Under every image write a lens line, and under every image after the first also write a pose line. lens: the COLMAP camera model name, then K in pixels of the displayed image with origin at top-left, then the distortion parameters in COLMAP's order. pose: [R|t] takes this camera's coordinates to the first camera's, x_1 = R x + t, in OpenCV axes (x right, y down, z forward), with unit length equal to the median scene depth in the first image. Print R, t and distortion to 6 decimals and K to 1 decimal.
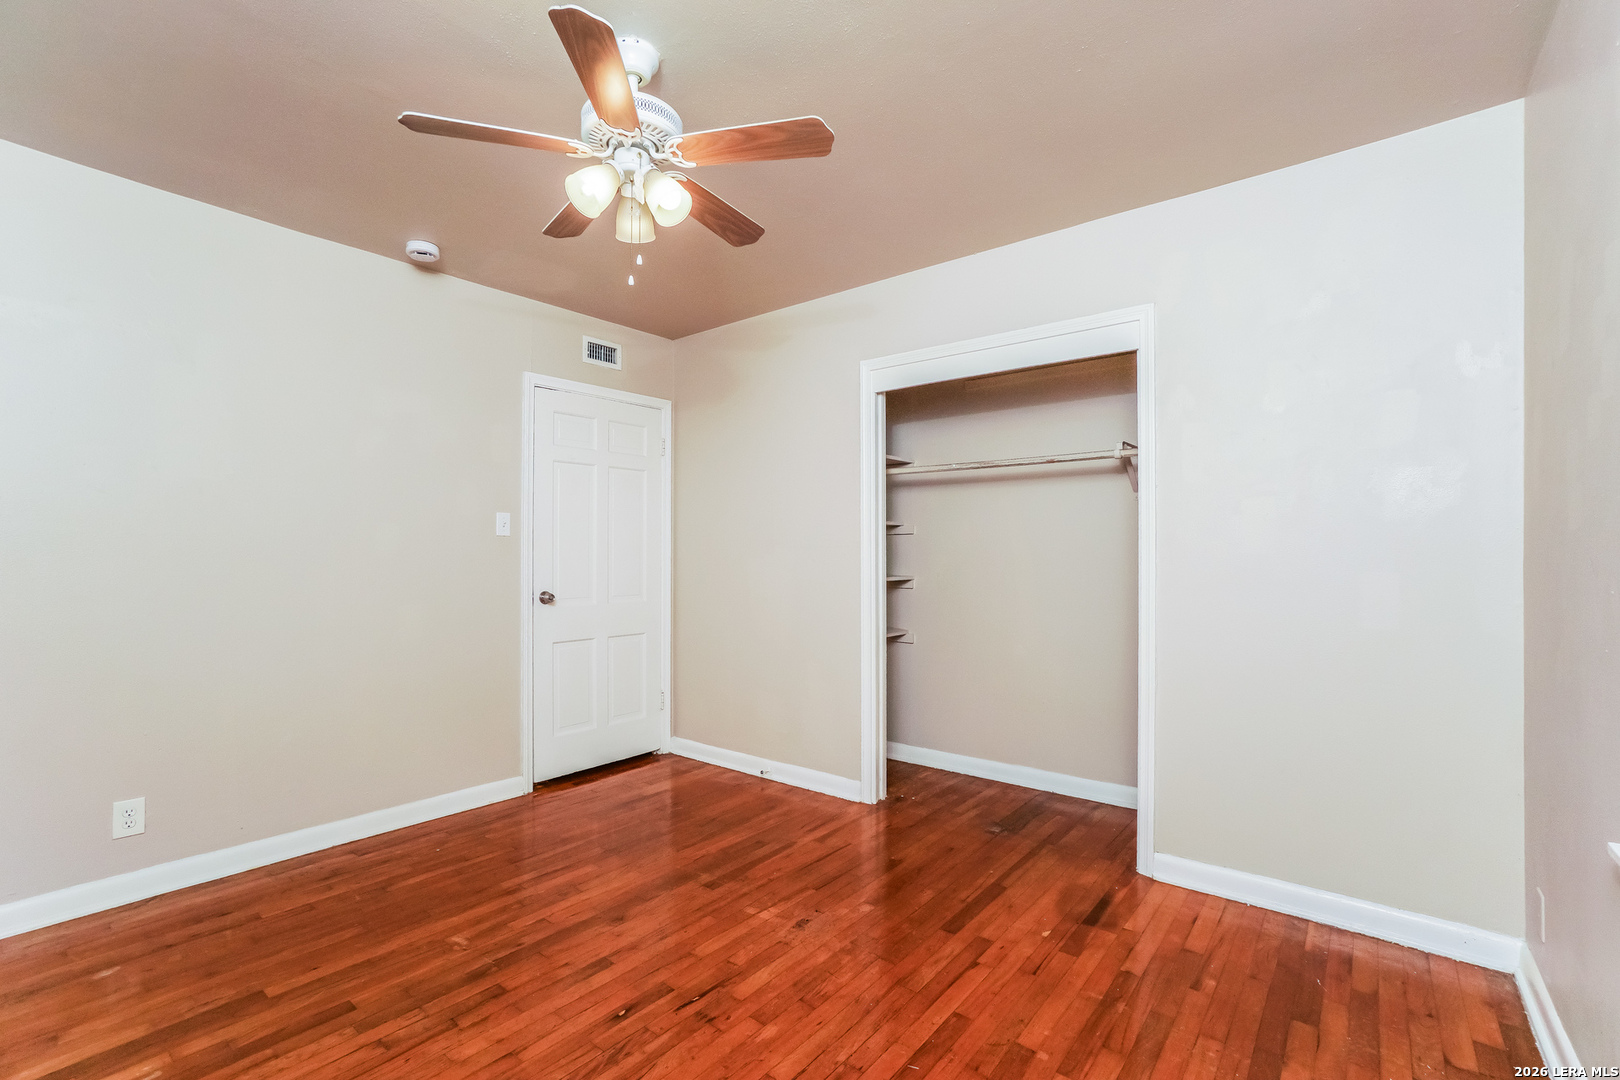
lens RADIAL K [[702.2, 0, 809.7], [0, 702.2, 544.7], [0, 0, 1]] dist [-0.000881, 0.000005]
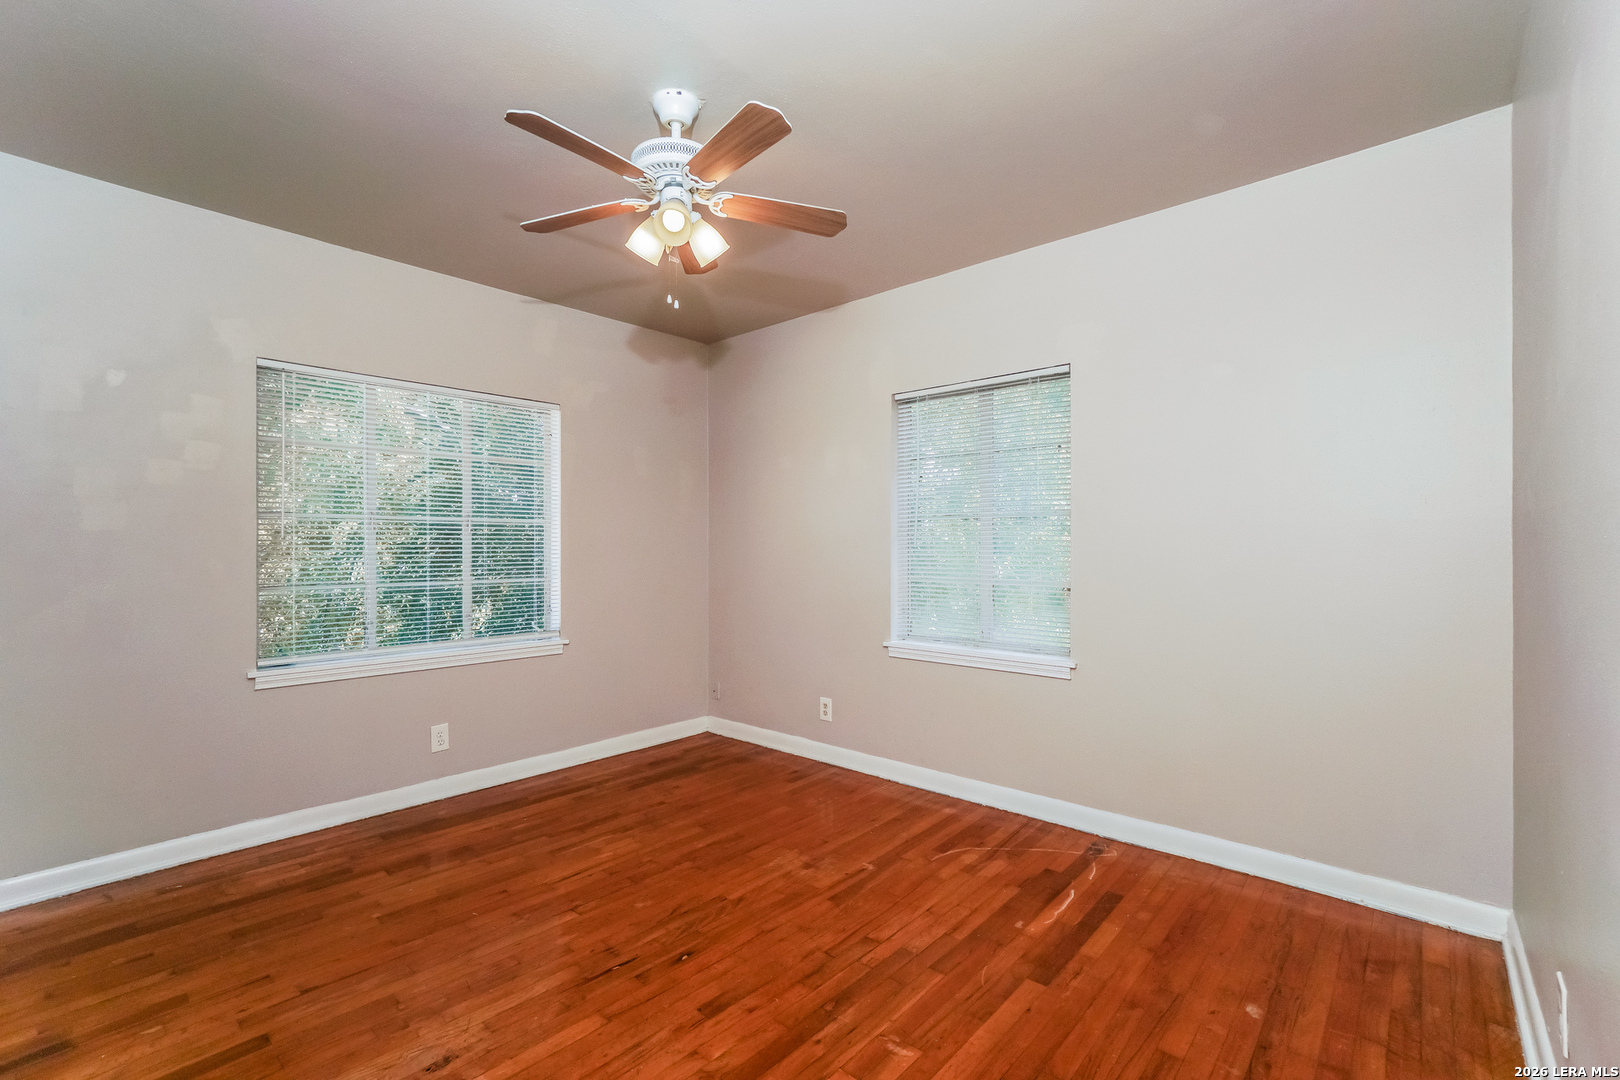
lens RADIAL K [[702.2, 0, 811.7], [0, 702.2, 542.7], [0, 0, 1]] dist [-0.000881, 0.000005]
pose [[-0.998764, -0.003180, 0.049601, -0.479228], [-0.004362, 0.999709, -0.023727, 0.033950], [-0.049511, -0.023914, -0.998487, 1.945994]]
